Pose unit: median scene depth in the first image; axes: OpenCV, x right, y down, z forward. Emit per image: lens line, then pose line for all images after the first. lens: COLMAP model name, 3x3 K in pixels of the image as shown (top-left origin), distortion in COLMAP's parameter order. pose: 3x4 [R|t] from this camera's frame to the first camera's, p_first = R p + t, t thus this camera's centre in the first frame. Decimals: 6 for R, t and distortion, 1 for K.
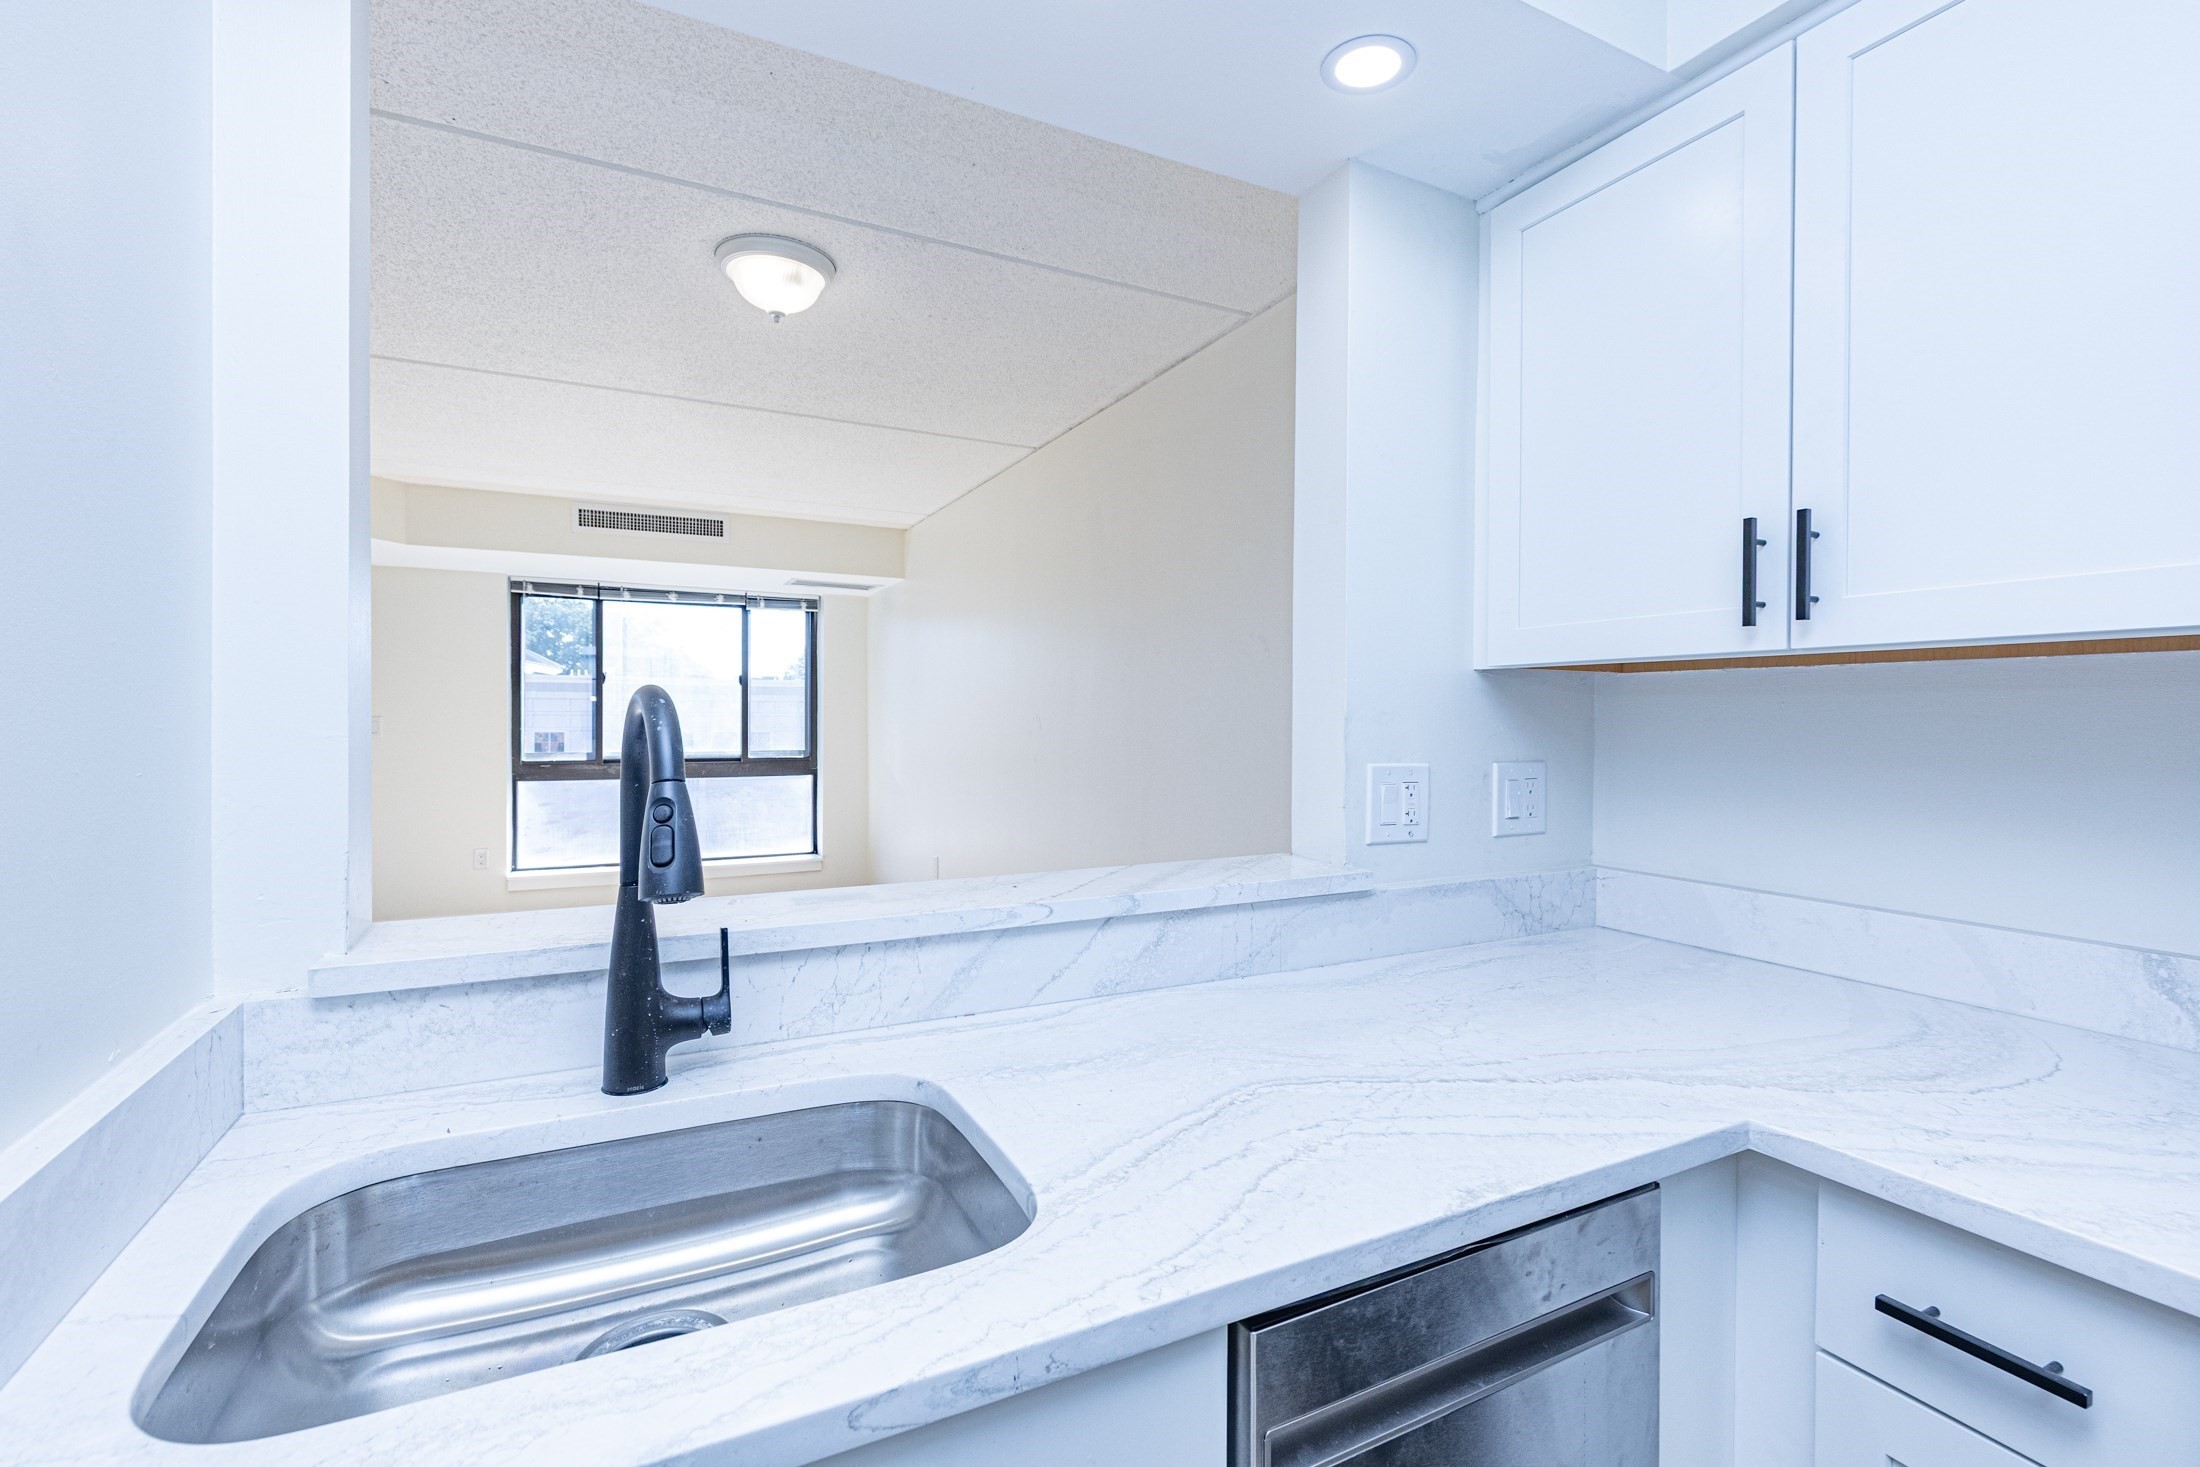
lens RADIAL K [[980.1, 0, 1129.4], [0, 980.1, 728.9], [0, 0, 1]] dist [-0.000482, -0.000759]
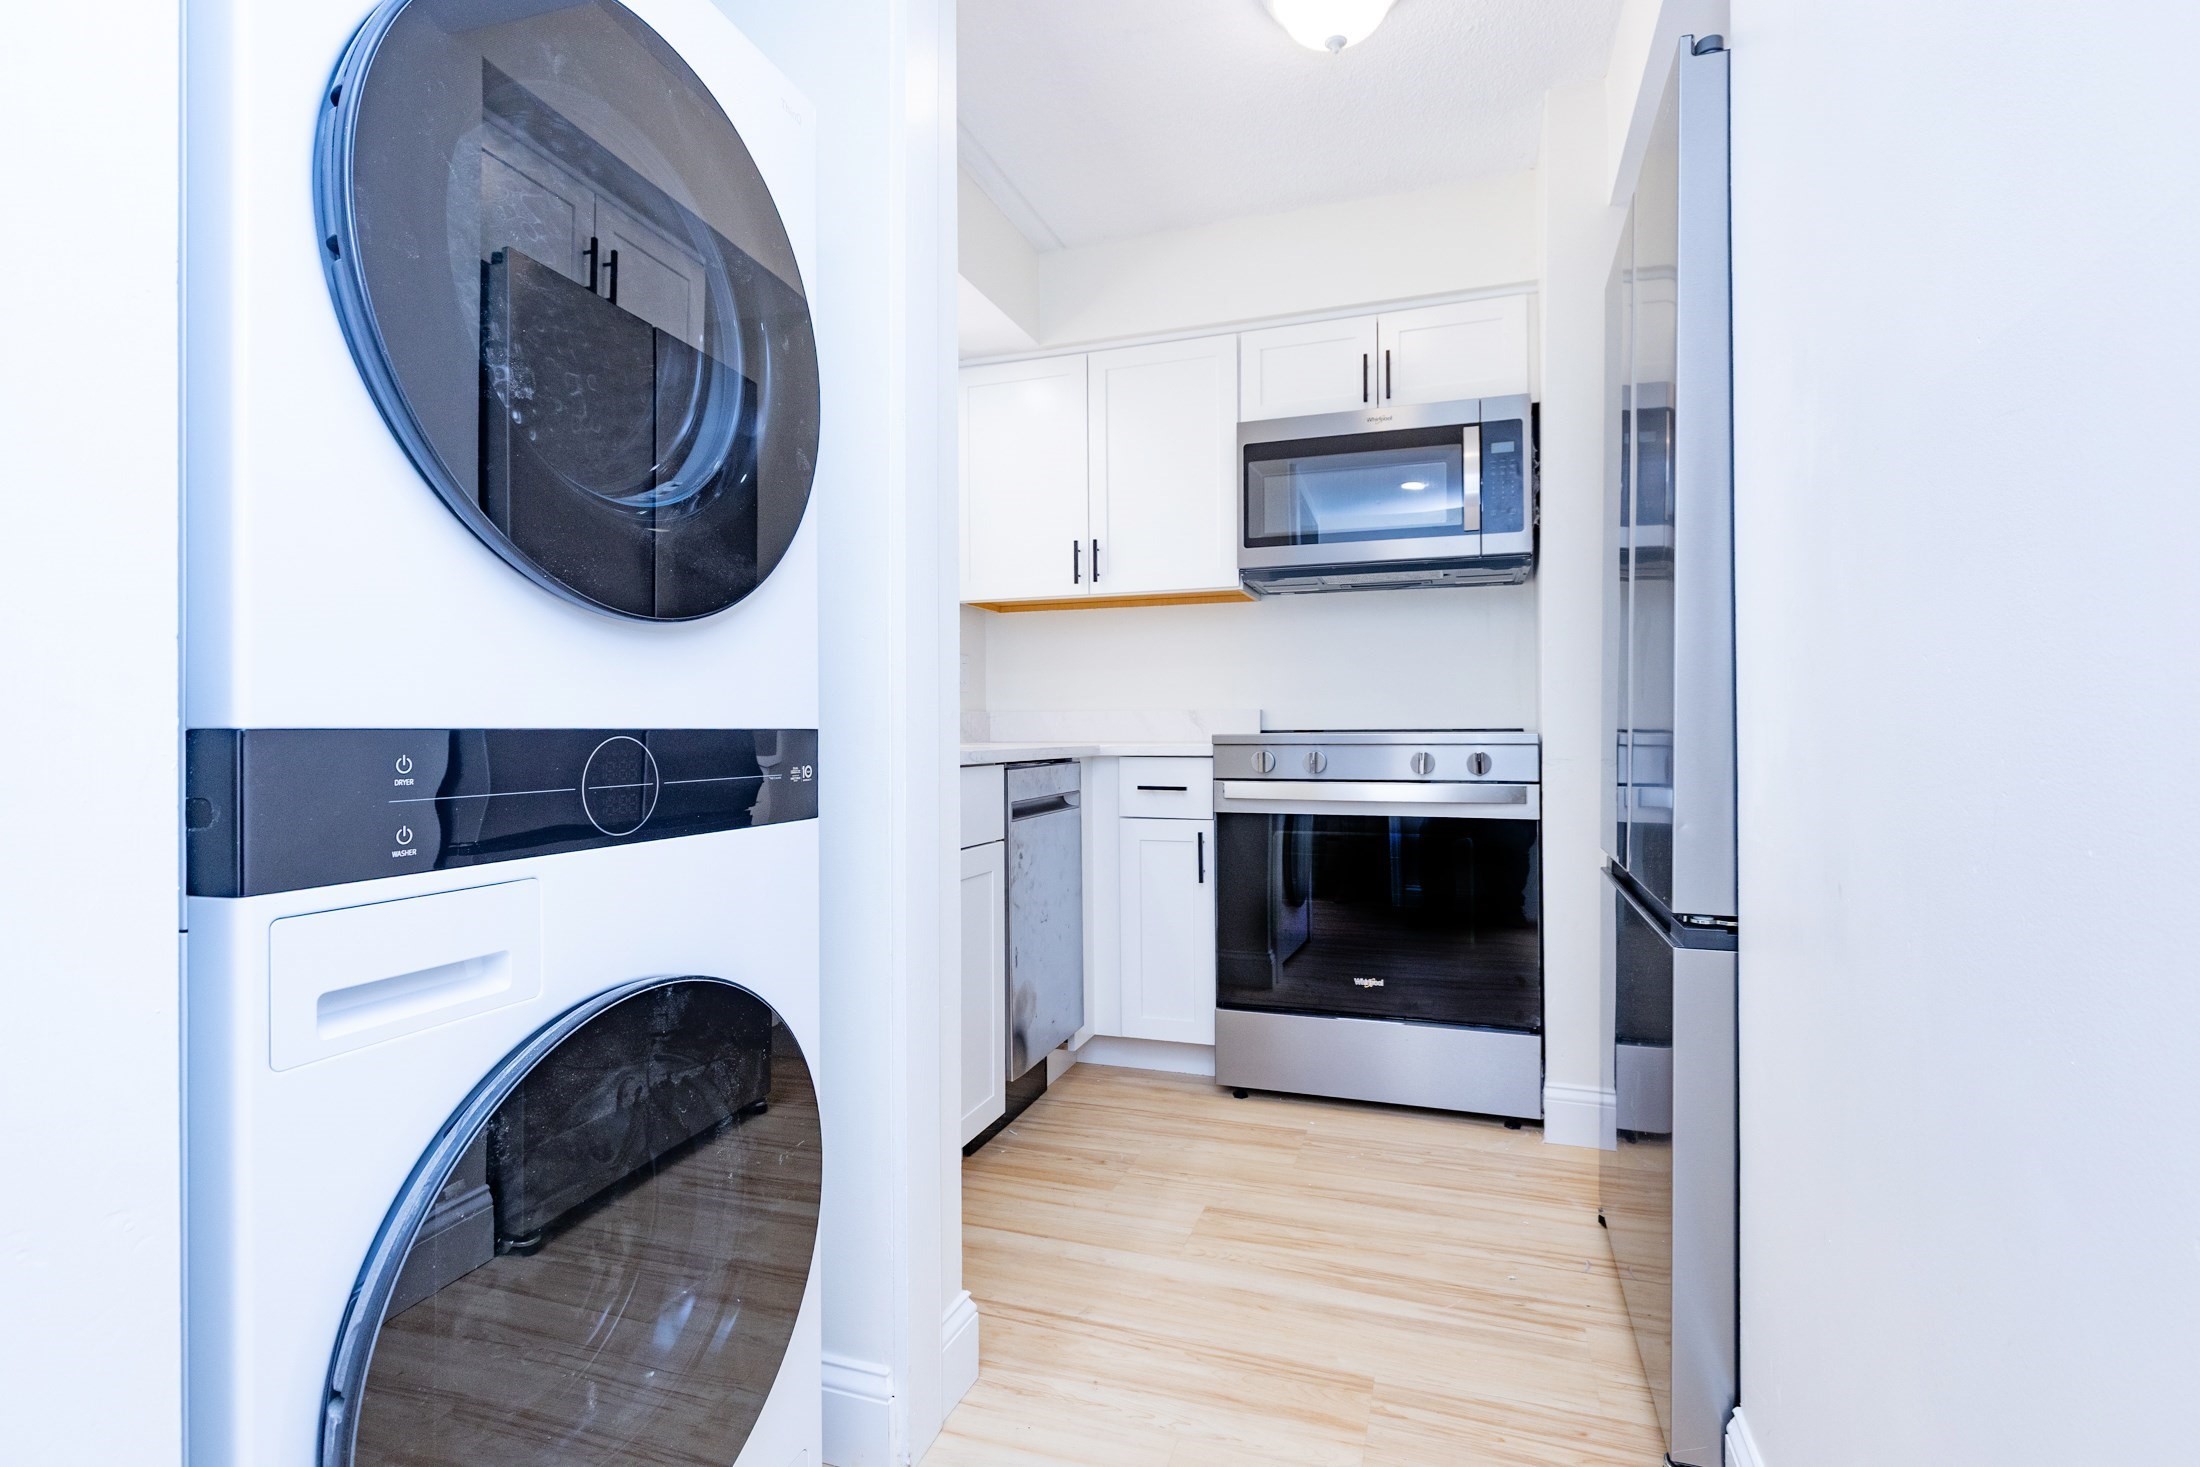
lens RADIAL K [[917.5, 0, 1090.2], [0, 917.5, 681.2], [0, 0, 1]] dist [0.000338, -0.000025]
pose [[0.752215, 0.015886, 0.658727, -0.744037], [0.012962, 0.999159, -0.038898, 0.199170], [-0.658791, 0.037798, 0.751376, -0.648129]]
